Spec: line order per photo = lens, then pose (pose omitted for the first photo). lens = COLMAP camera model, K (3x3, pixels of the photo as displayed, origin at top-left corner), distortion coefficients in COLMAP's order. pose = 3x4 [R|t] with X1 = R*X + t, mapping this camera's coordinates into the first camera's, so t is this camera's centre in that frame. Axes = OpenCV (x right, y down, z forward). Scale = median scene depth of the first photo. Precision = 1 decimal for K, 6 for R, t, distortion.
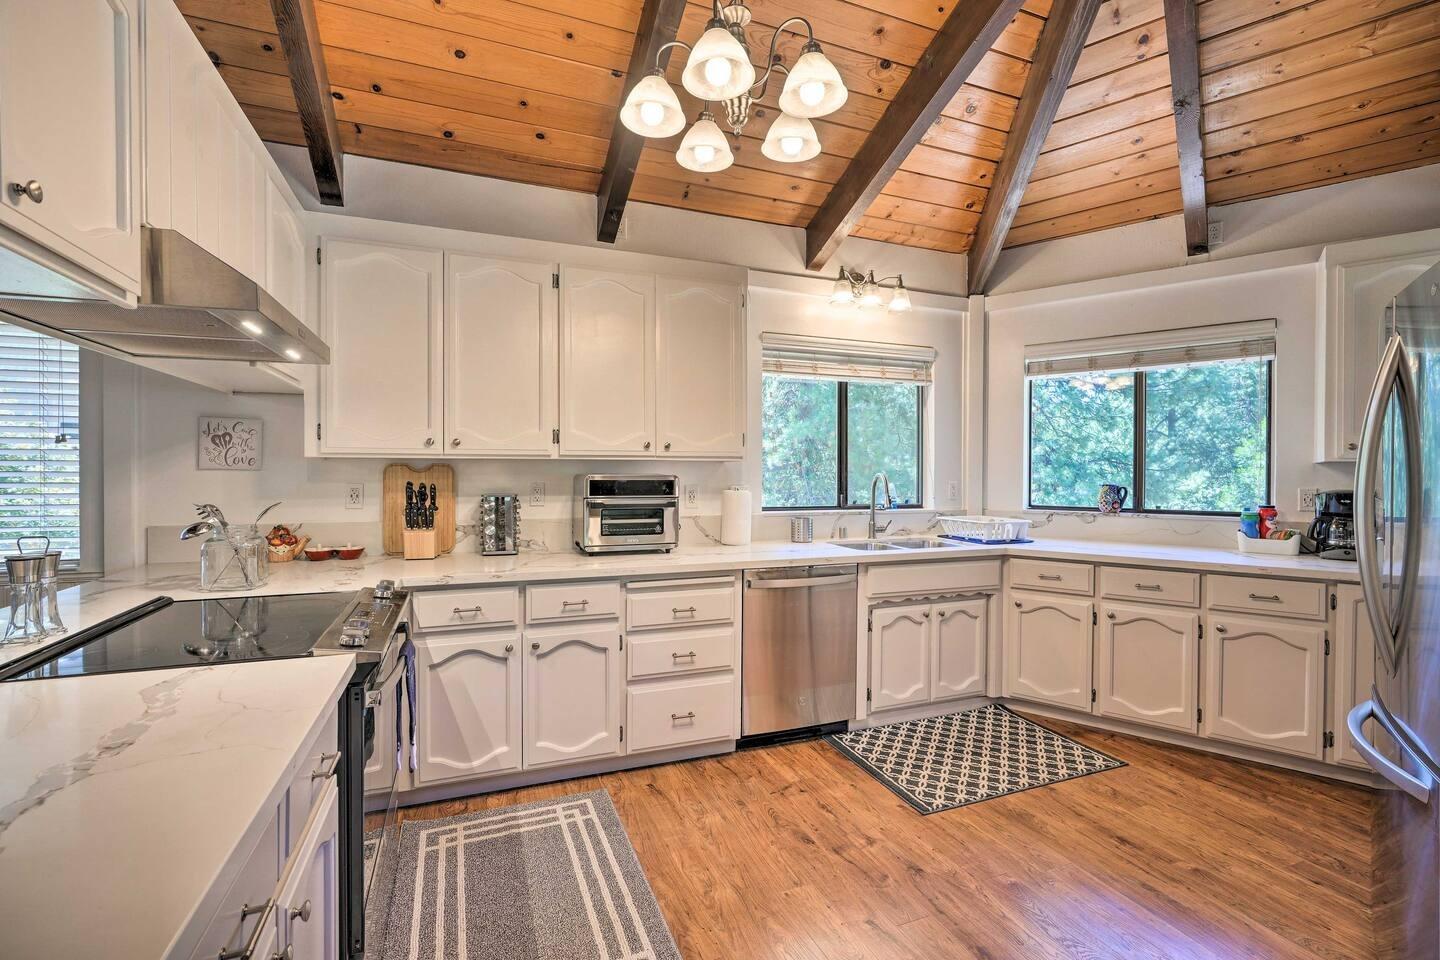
lens RADIAL K [[645.8, 0, 720.0], [0, 645.8, 480.0], [0, 0, 1]] dist [-0.001451, 0.001004]
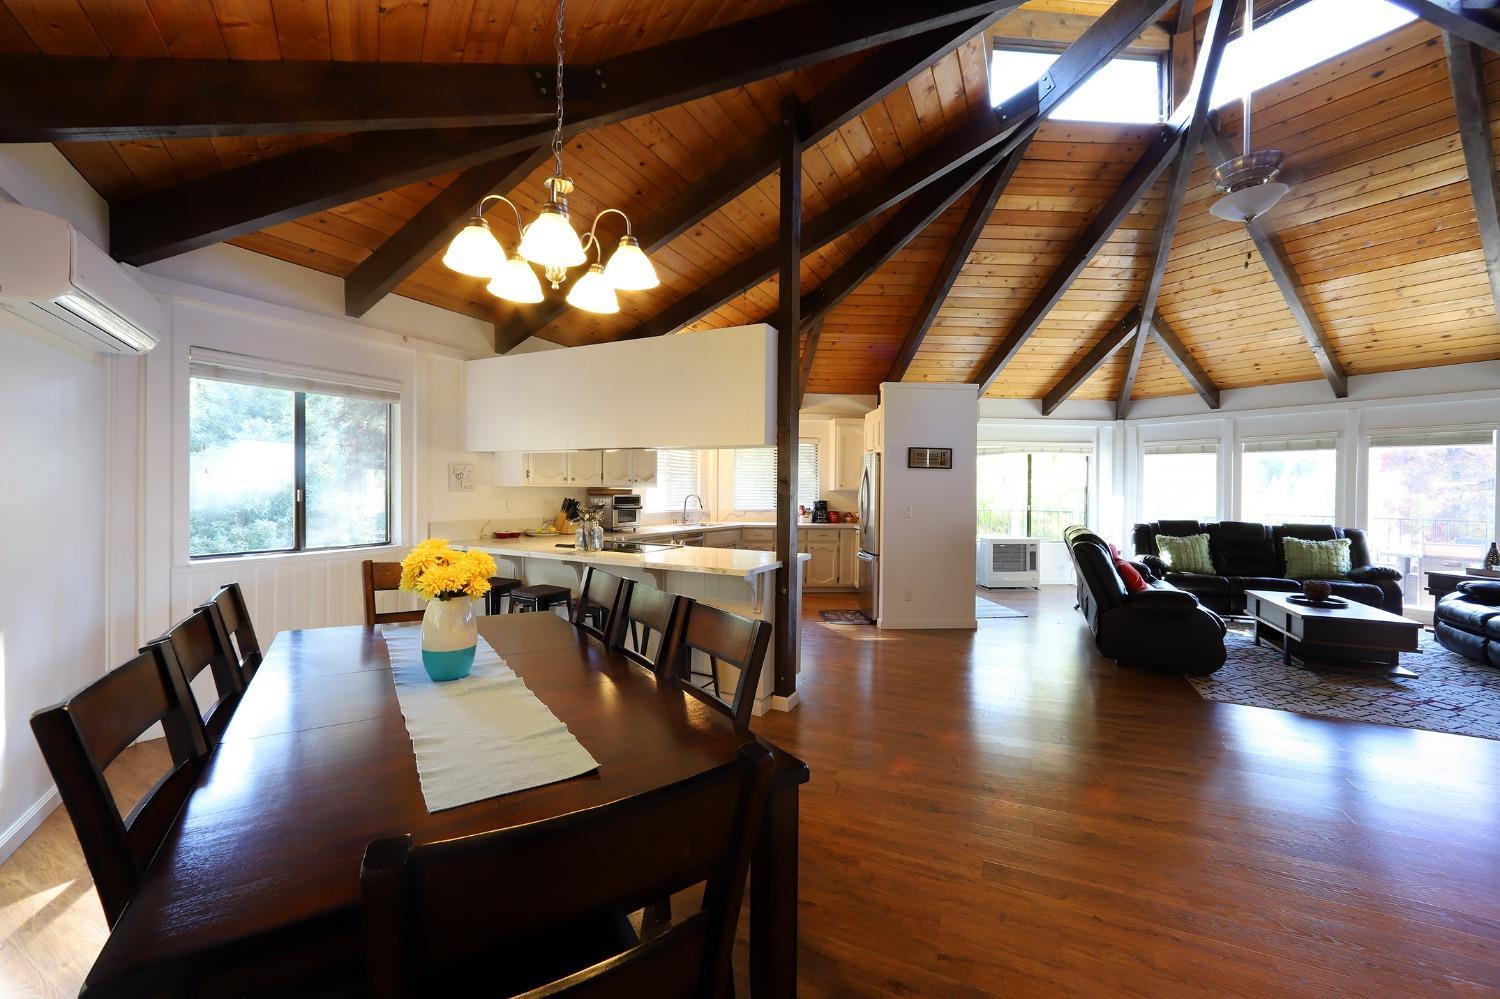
lens RADIAL K [[595.5, 0, 750.0], [0, 595.5, 499.5], [0, 0, 1]] dist [-0.034309, 0.015862]
pose [[0.743062, -0.003947, 0.669211, -1.190747], [-0.000139, 0.999982, 0.006051, -0.002833], [-0.669223, -0.004589, 0.743048, -0.780676]]
